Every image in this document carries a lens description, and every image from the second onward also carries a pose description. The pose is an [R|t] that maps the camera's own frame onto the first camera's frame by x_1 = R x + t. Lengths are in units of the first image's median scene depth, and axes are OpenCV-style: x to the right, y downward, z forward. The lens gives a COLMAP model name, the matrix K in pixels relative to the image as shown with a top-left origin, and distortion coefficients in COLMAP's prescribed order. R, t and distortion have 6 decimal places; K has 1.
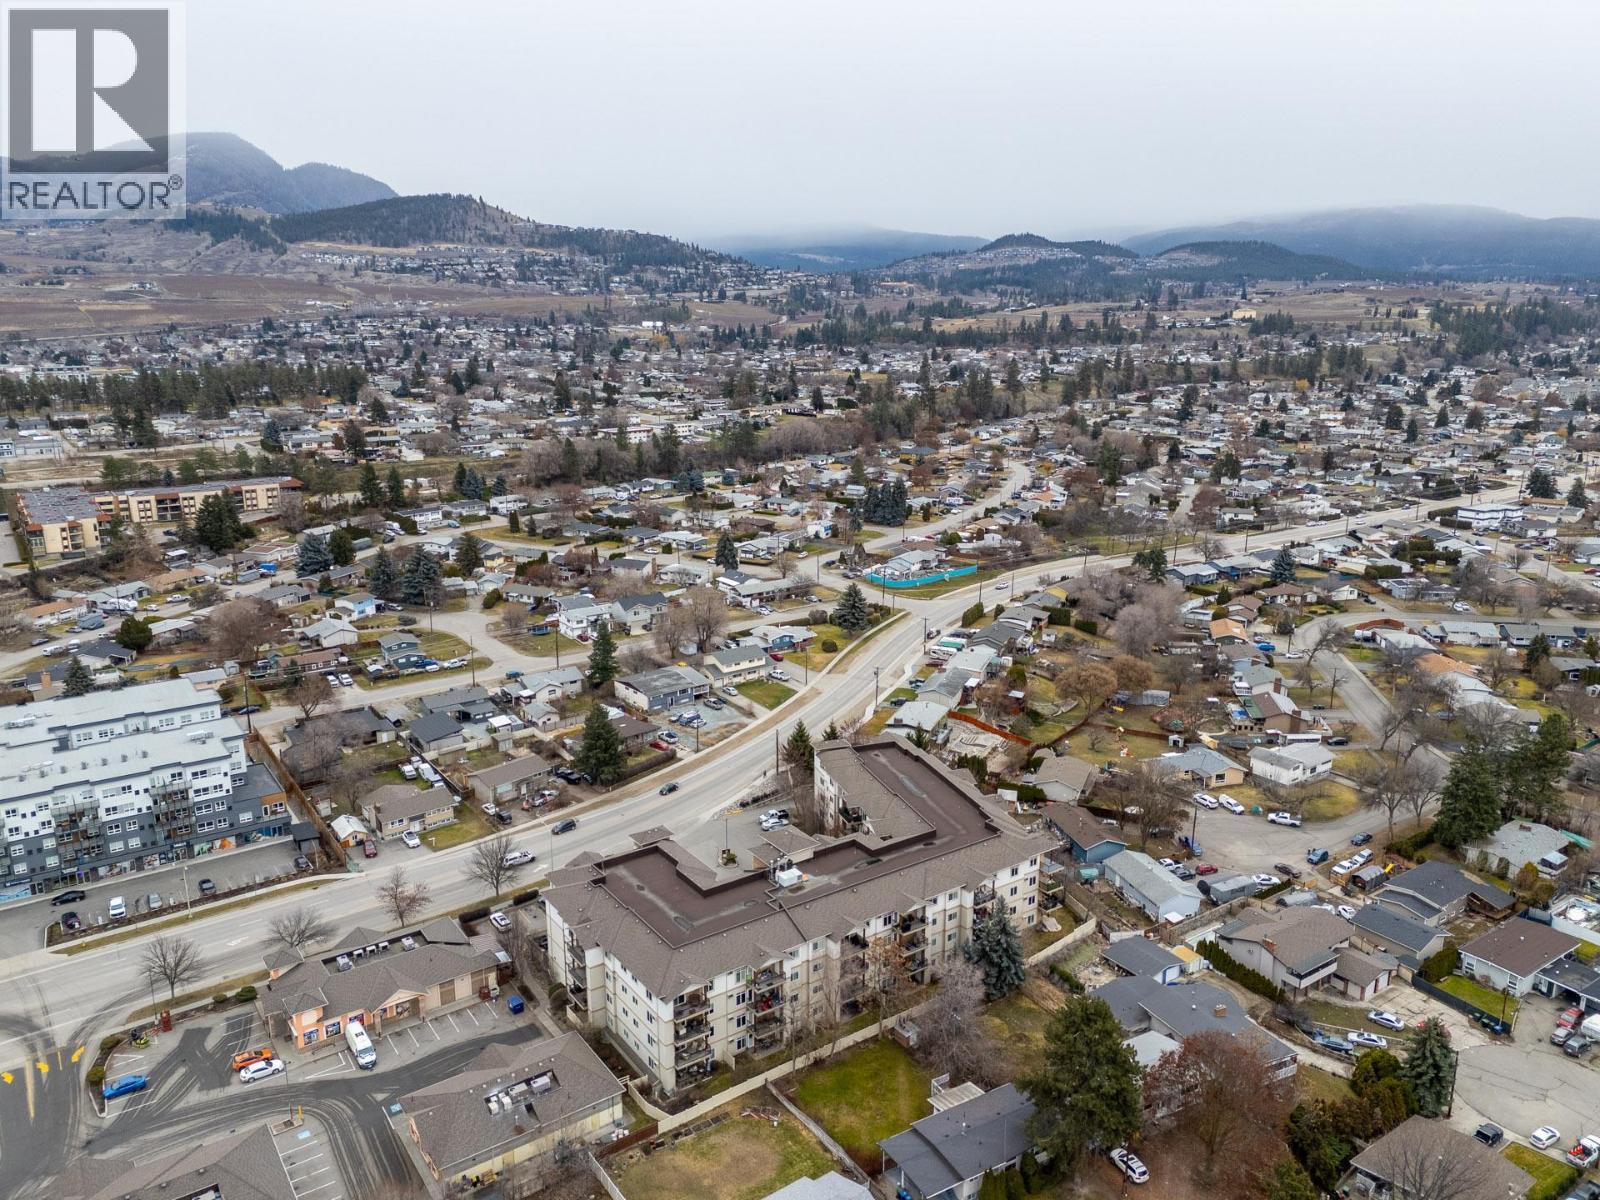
lens RADIAL K [[1172.4, 0, 801.3], [0, 1172.4, 595.0], [0, 0, 1]] dist [0.092993, -0.086231]
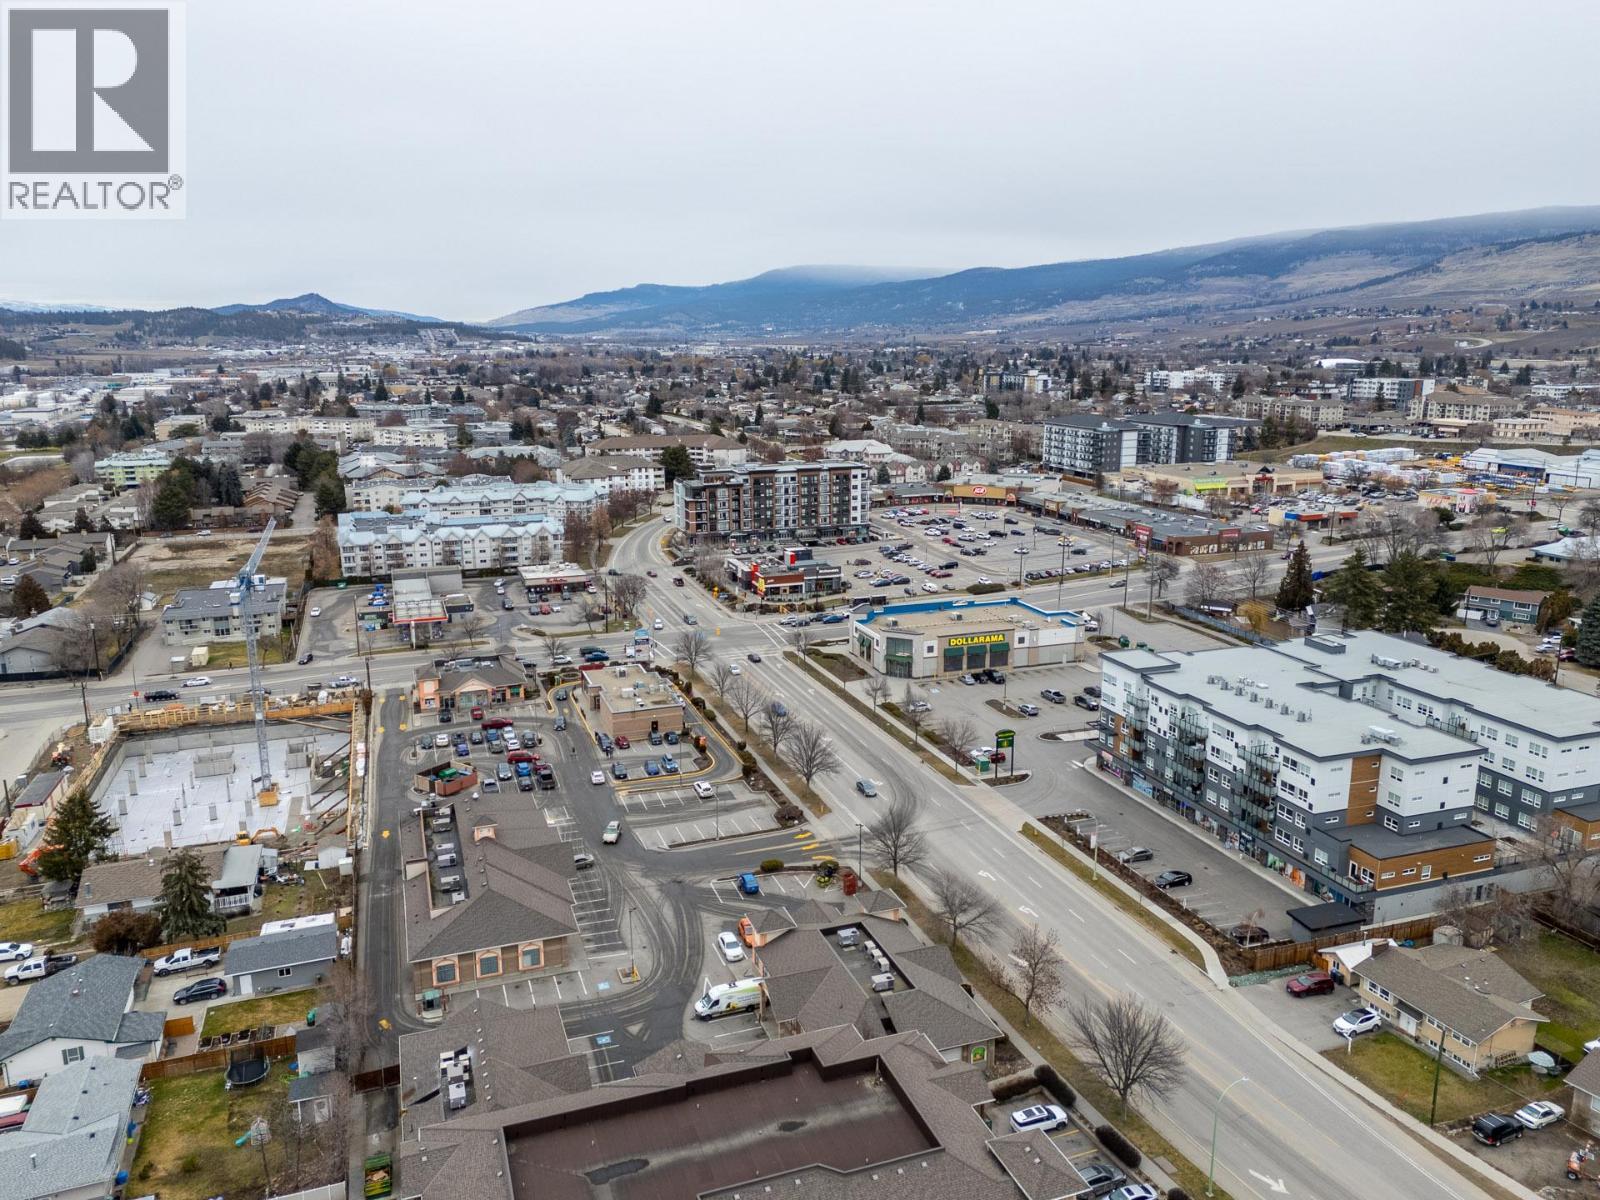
lens RADIAL K [[1172.4, 0, 797.0], [0, 1172.4, 600.9], [0, 0, 1]] dist [0.092993, -0.086231]
pose [[-0.266979, 0.216765, -0.939008, 0.219590], [-0.232120, 0.931225, 0.280965, -0.070819], [0.935330, 0.292974, -0.198302, 0.839579]]
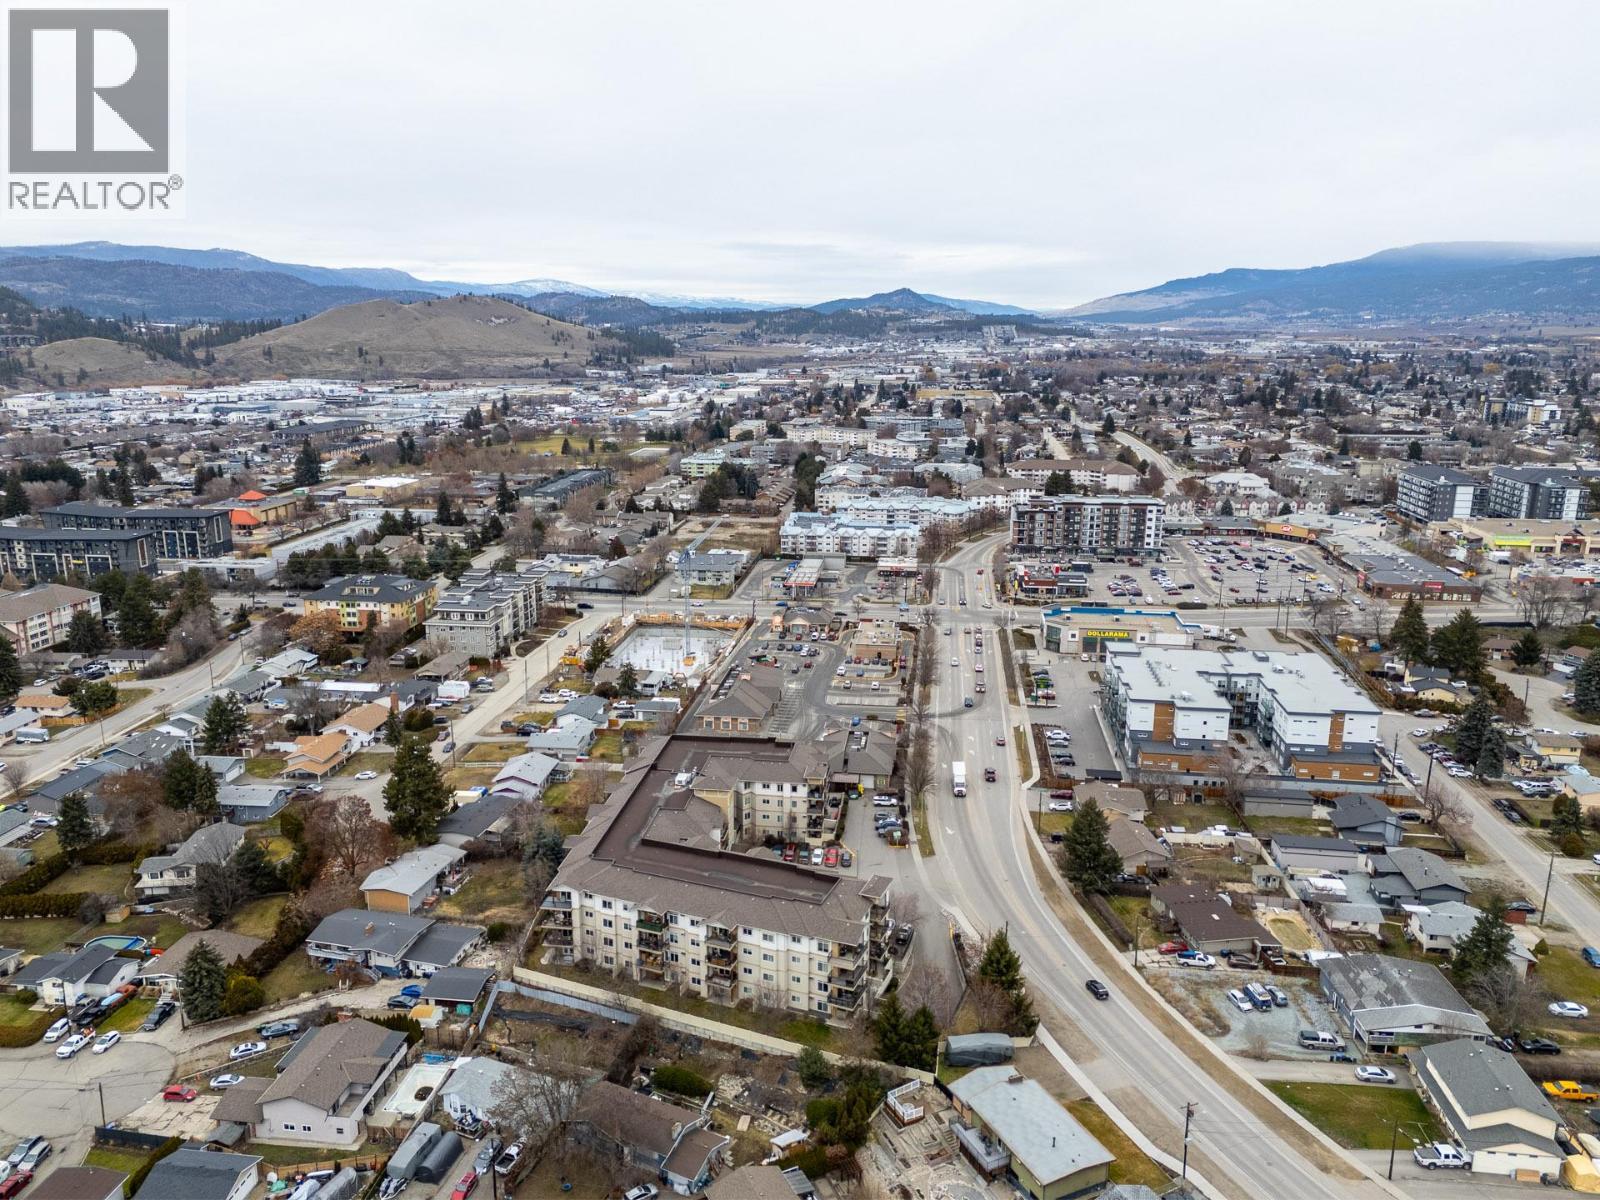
lens RADIAL K [[1172.4, 0, 787.4], [0, 1172.4, 604.2], [0, 0, 1]] dist [0.092993, -0.086231]
pose [[-0.679144, 0.173200, -0.713277, 0.675498], [-0.180247, 0.902653, 0.390806, -0.395690], [0.711529, 0.393980, -0.581813, 1.455217]]
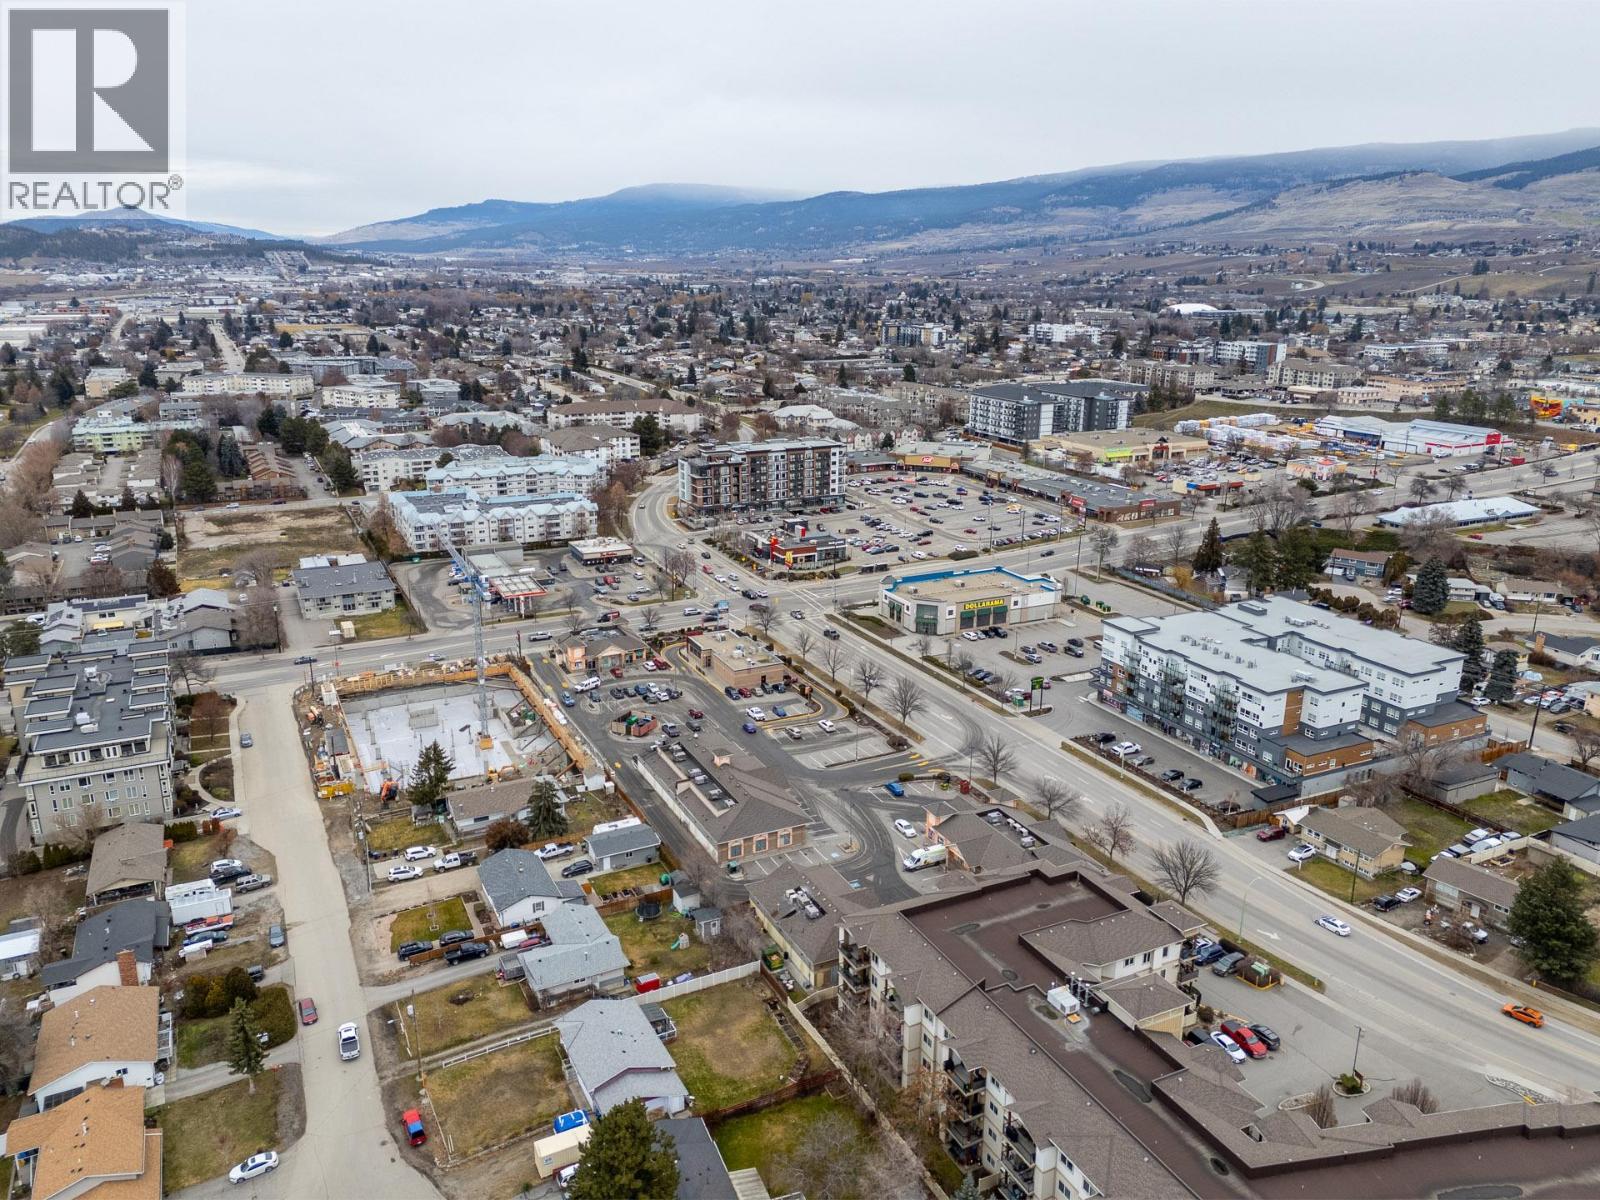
lens RADIAL K [[1172.4, 0, 796.0], [0, 1172.4, 606.6], [0, 0, 1]] dist [0.092993, -0.086231]
pose [[-0.152783, 0.283936, -0.946593, 0.553042], [-0.248770, 0.915945, 0.314895, -0.161231], [0.956437, 0.283594, -0.069306, 0.662826]]
